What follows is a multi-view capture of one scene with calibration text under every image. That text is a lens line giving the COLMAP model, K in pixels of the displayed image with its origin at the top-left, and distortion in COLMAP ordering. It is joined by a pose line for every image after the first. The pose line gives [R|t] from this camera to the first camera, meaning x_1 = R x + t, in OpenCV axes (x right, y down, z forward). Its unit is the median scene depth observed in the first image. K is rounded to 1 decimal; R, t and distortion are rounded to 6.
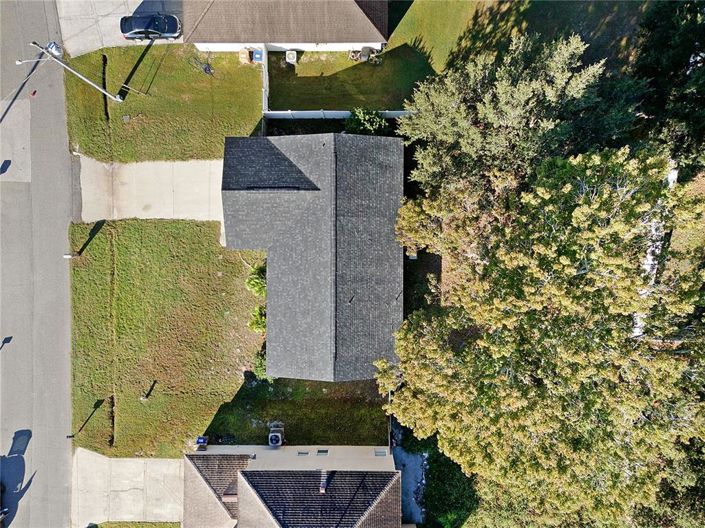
lens RADIAL K [[529.2, 0, 350.2], [0, 529.2, 265.3], [0, 0, 1]] dist [0.037553, 0.000692]
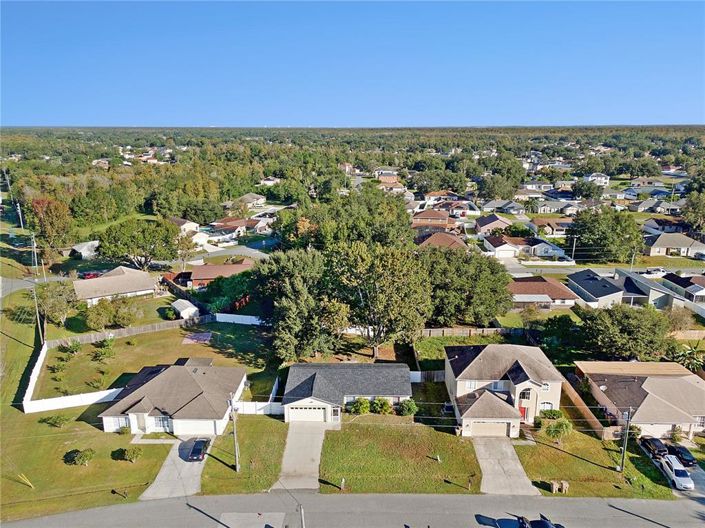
lens RADIAL K [[529.2, 0, 350.2], [0, 529.2, 265.3], [0, 0, 1]] dist [0.037553, 0.000692]
pose [[0.022146, -0.232389, 0.972371, -1.770390], [0.999746, 0.001077, -0.022512, 0.032903], [0.004184, 0.972622, 0.232354, 0.109788]]
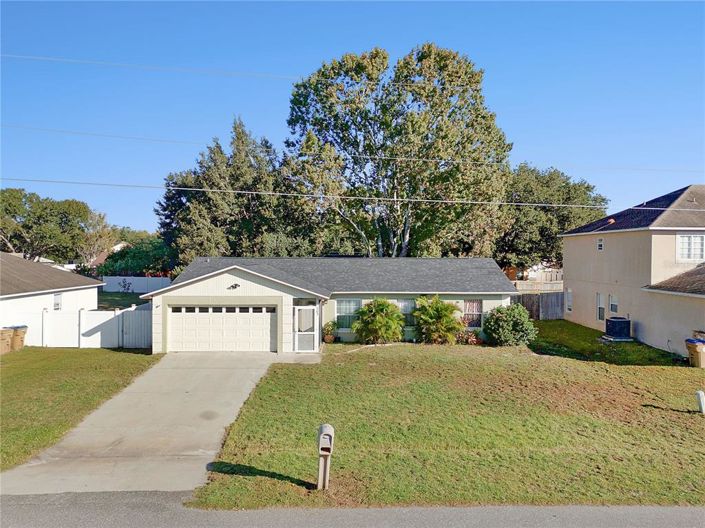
lens RADIAL K [[529.2, 0, 350.2], [0, 529.2, 265.3], [0, 0, 1]] dist [0.037553, 0.000692]
pose [[-0.002338, 0.003129, 0.999992, -0.787267], [0.999996, -0.001576, 0.002343, -0.005955], [0.001583, 0.999994, -0.003125, 0.915107]]
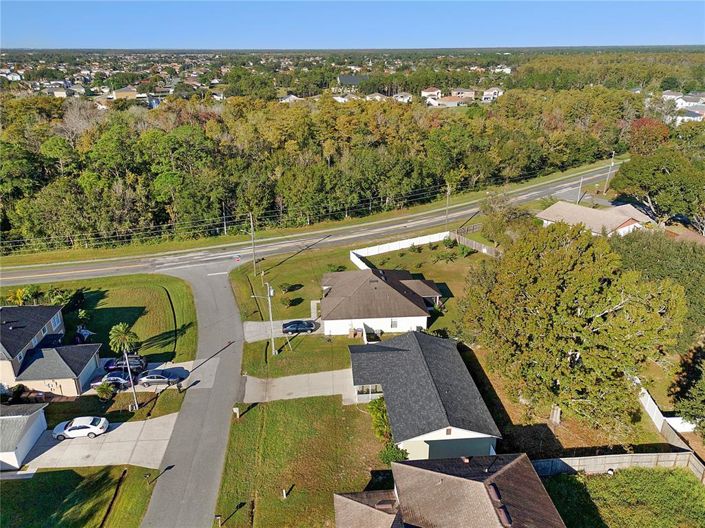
lens RADIAL K [[529.2, 0, 350.2], [0, 529.2, 265.3], [0, 0, 1]] dist [0.037553, 0.000692]
pose [[0.996527, -0.013095, 0.082230, -0.340763], [0.081159, 0.373524, -0.924063, 1.134252], [-0.018614, 0.927528, 0.373289, 0.137334]]
